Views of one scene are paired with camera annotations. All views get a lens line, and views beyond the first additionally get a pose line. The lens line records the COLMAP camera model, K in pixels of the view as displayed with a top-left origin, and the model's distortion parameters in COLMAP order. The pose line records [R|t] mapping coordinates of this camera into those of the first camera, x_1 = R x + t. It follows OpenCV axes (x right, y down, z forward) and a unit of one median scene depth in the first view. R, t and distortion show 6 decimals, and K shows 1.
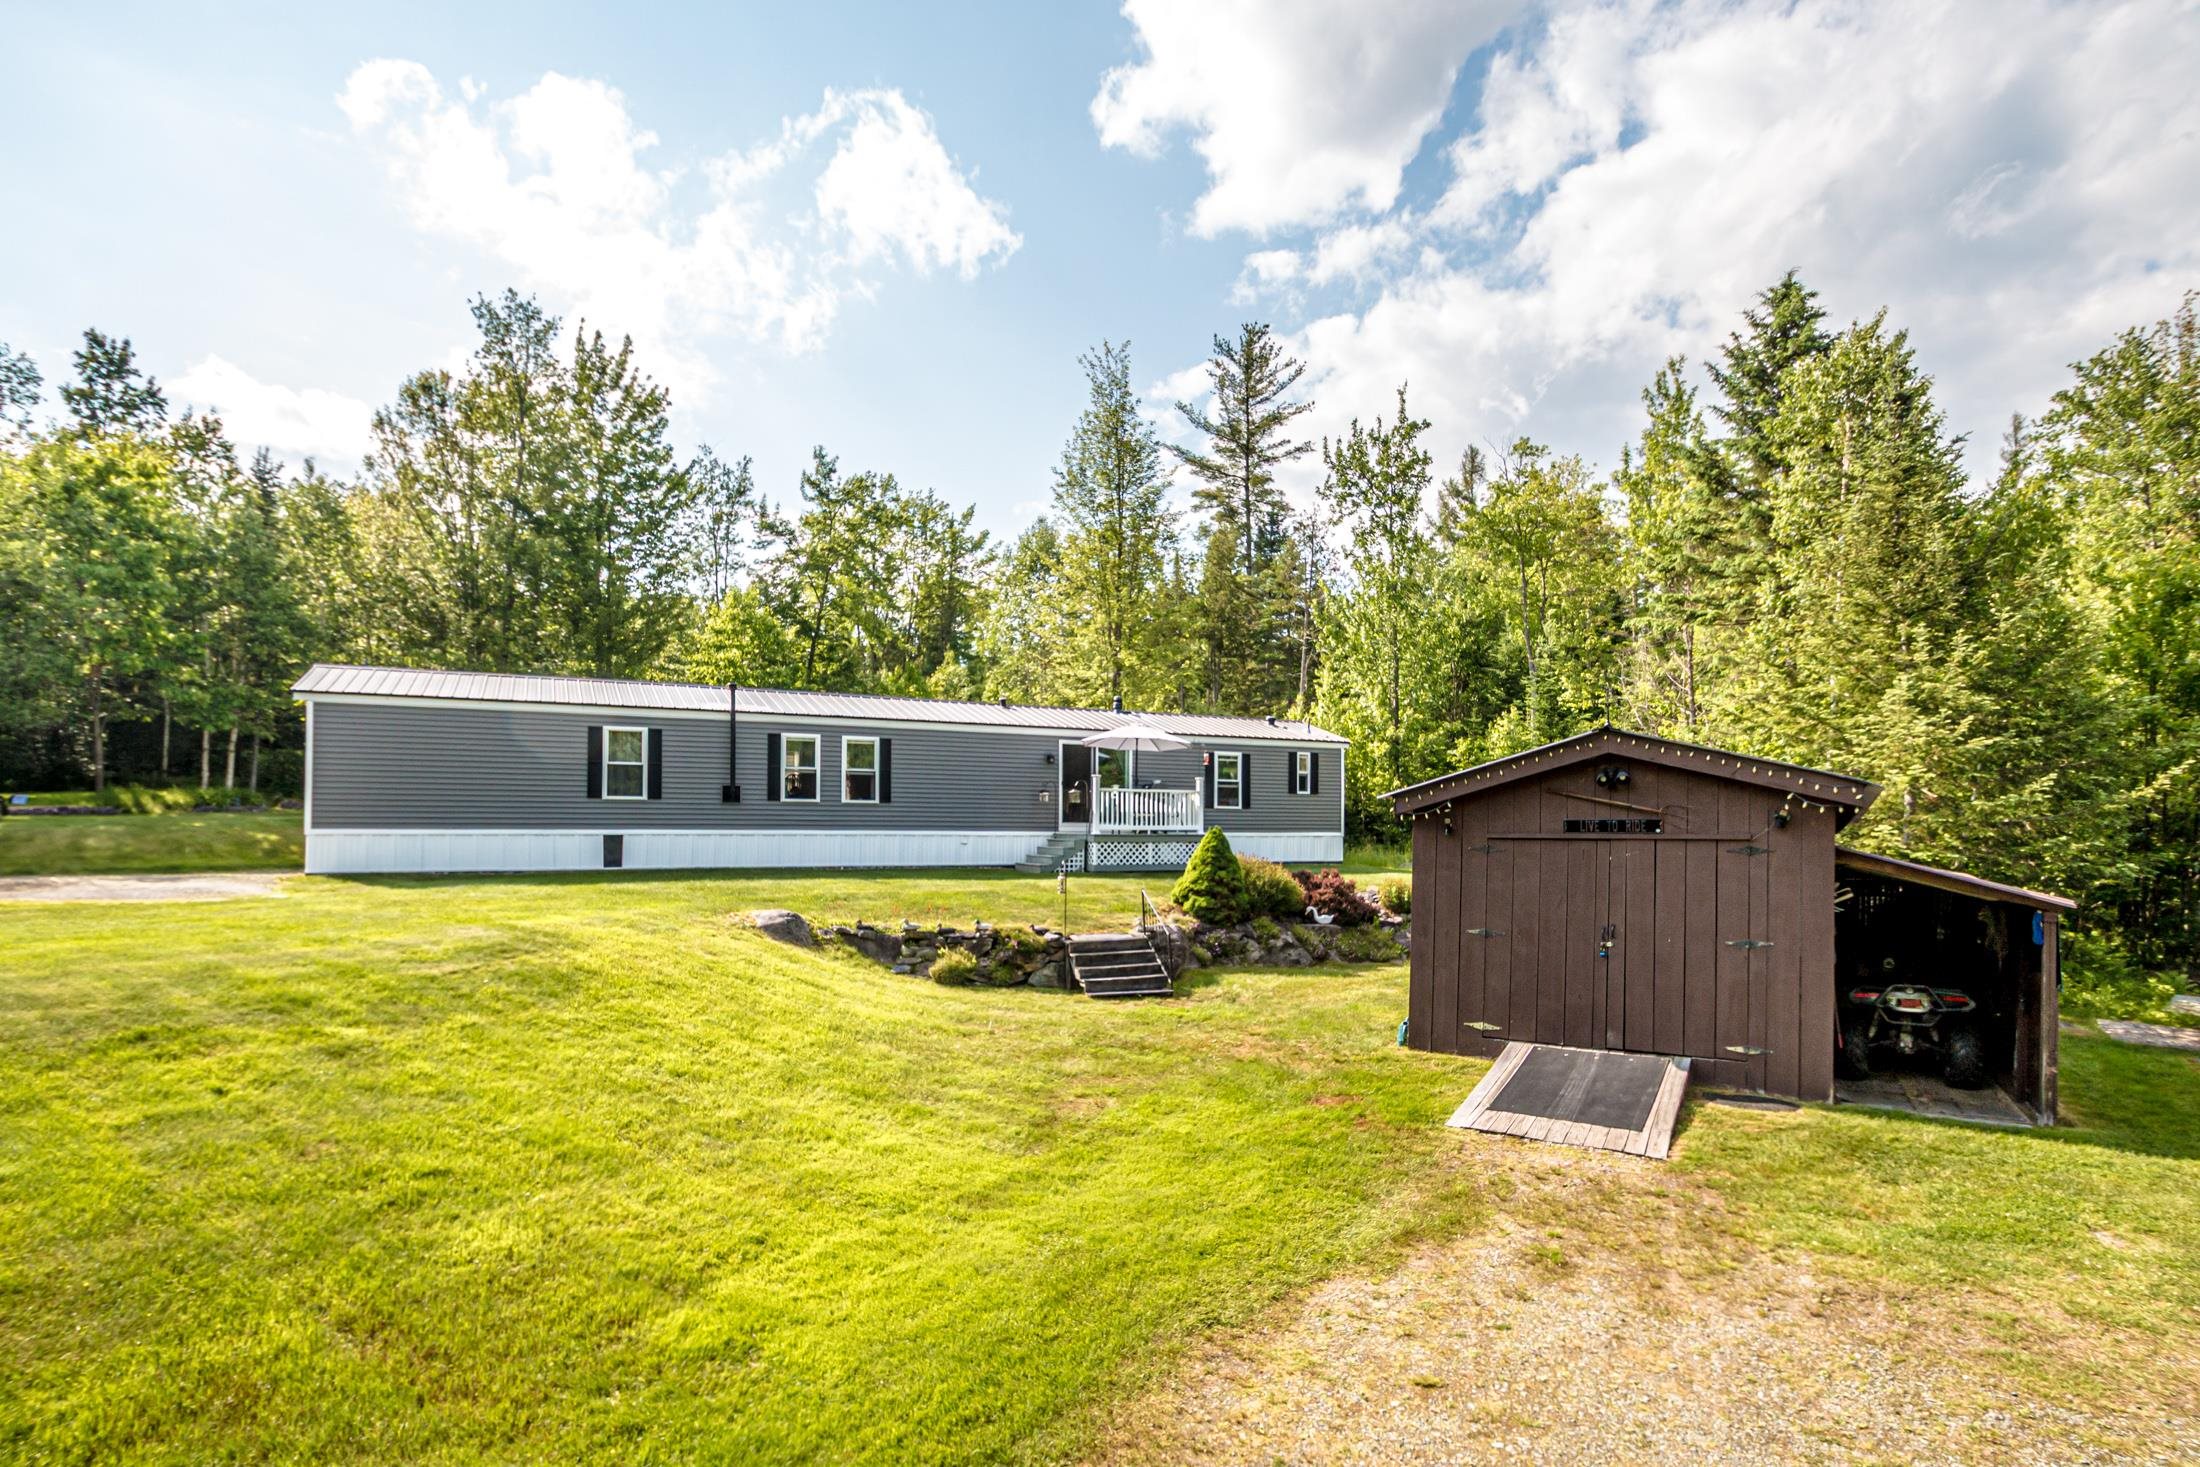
lens RADIAL K [[1128.0, 0, 1118.1], [0, 1128.0, 809.2], [0, 0, 1]] dist [0.011720, -0.016547]
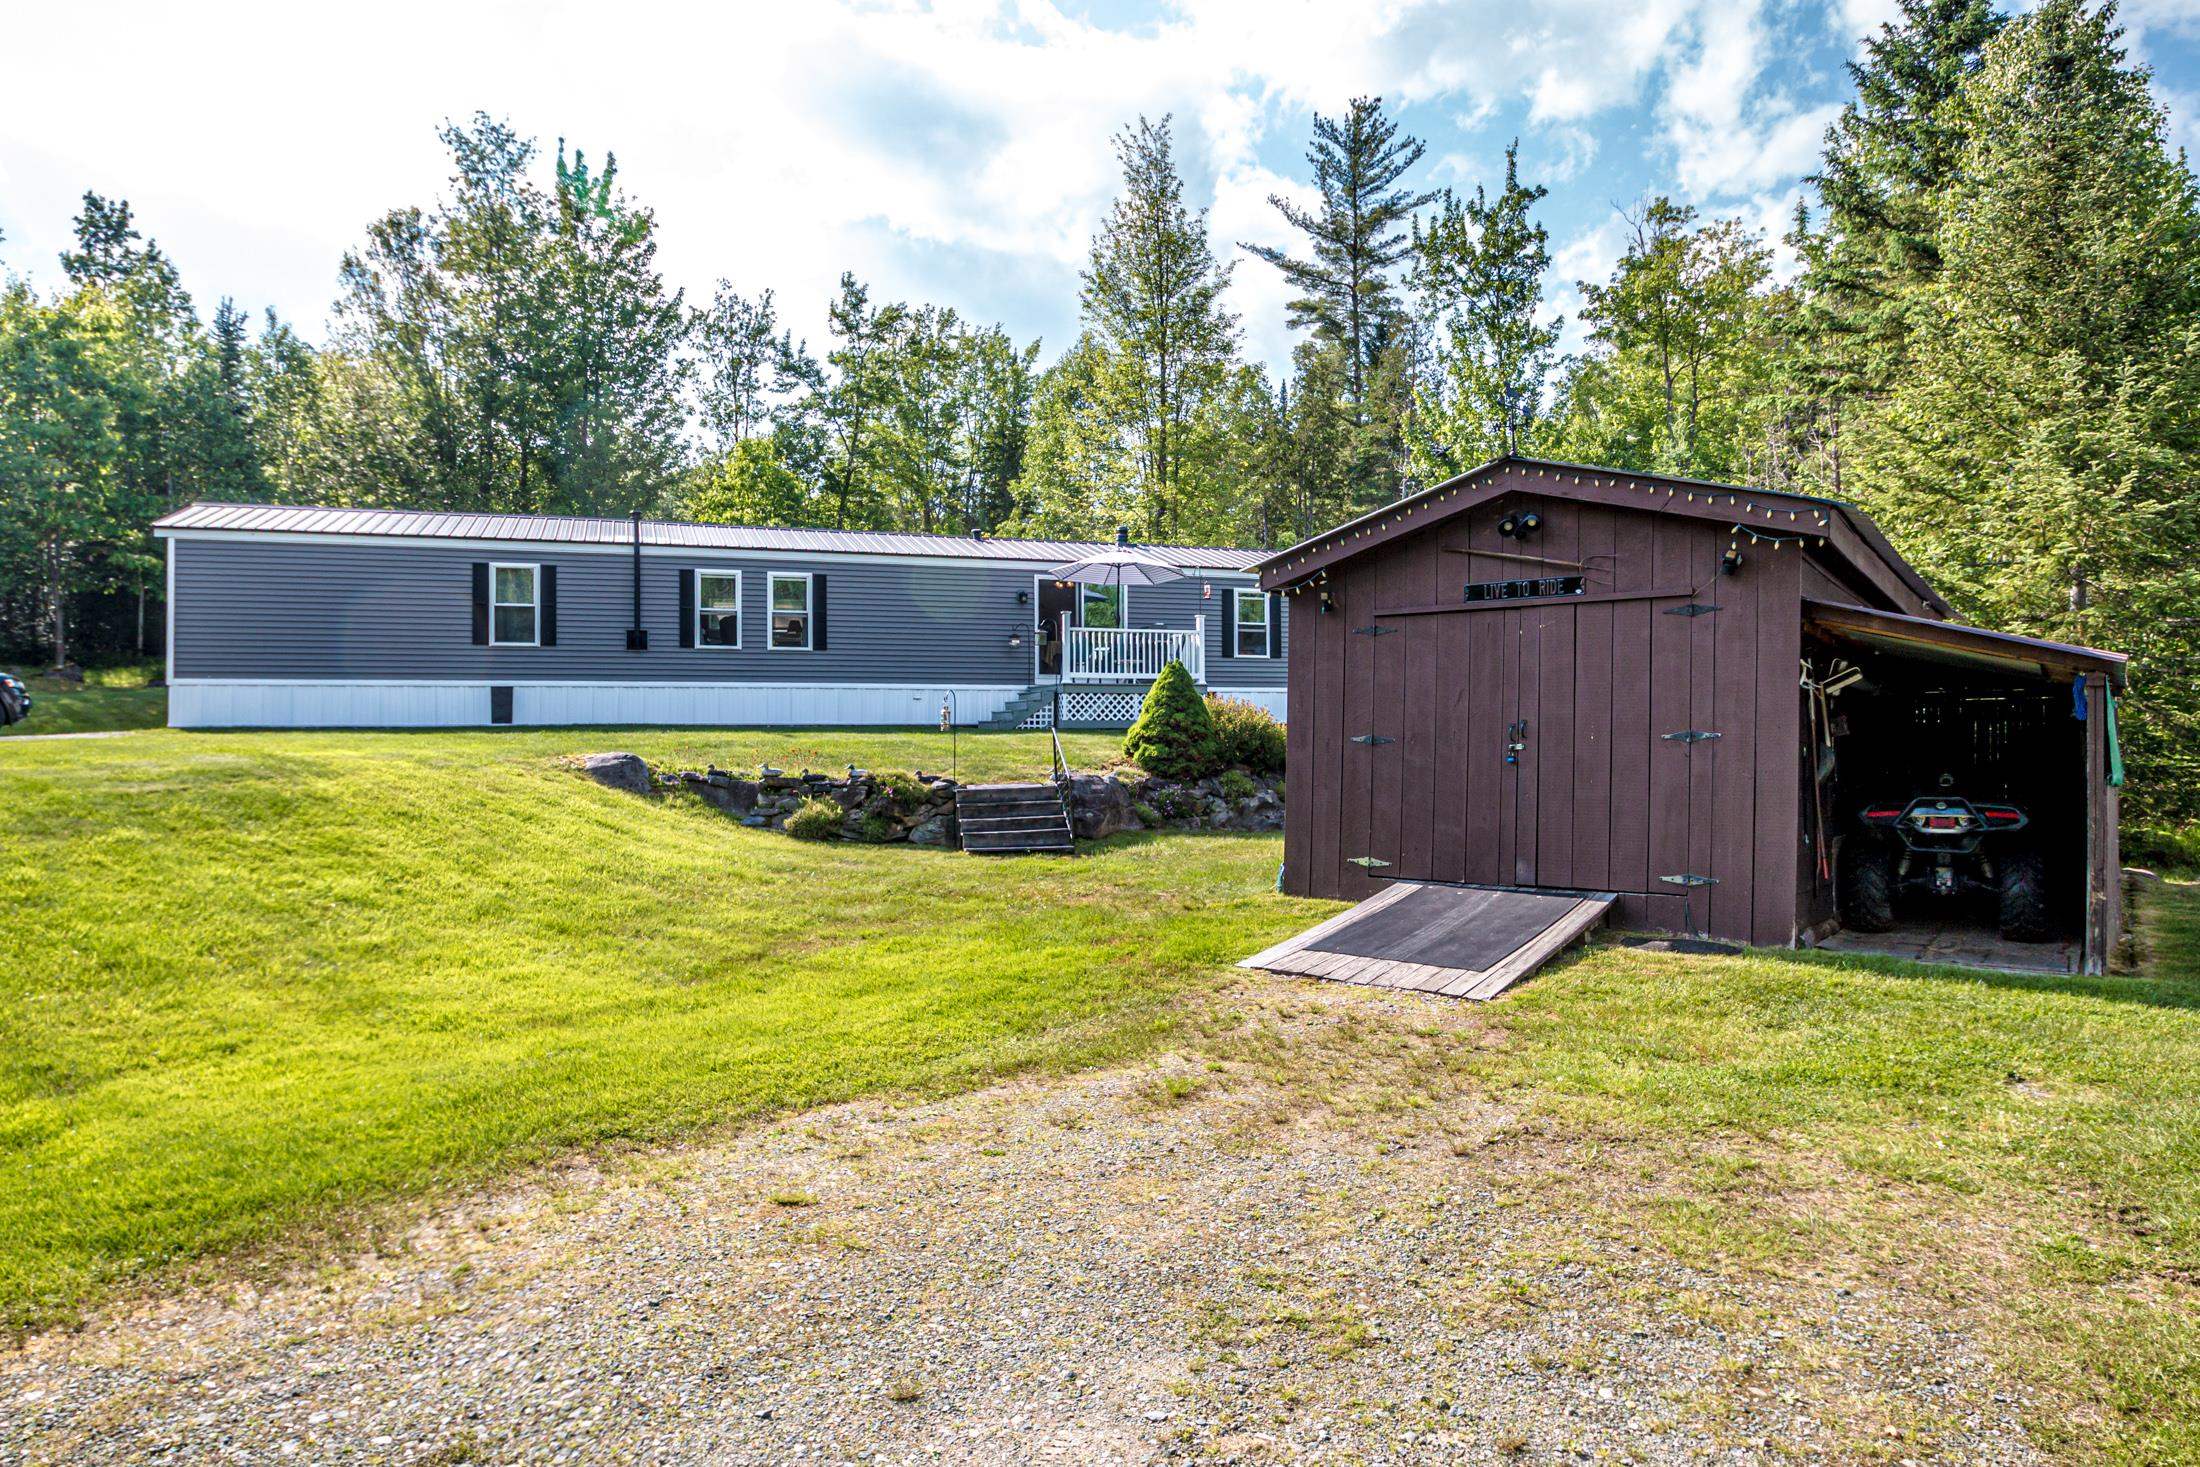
lens RADIAL K [[1327.8, 0, 1091.9], [0, 1327.8, 711.3], [0, 0, 1]] dist [-0.019521, 0.000253]
pose [[0.990874, -0.012841, -0.134180, 0.121981], [0.012770, 0.999917, -0.001388, 0.042045], [0.134187, -0.000338, 0.990956, 0.040296]]
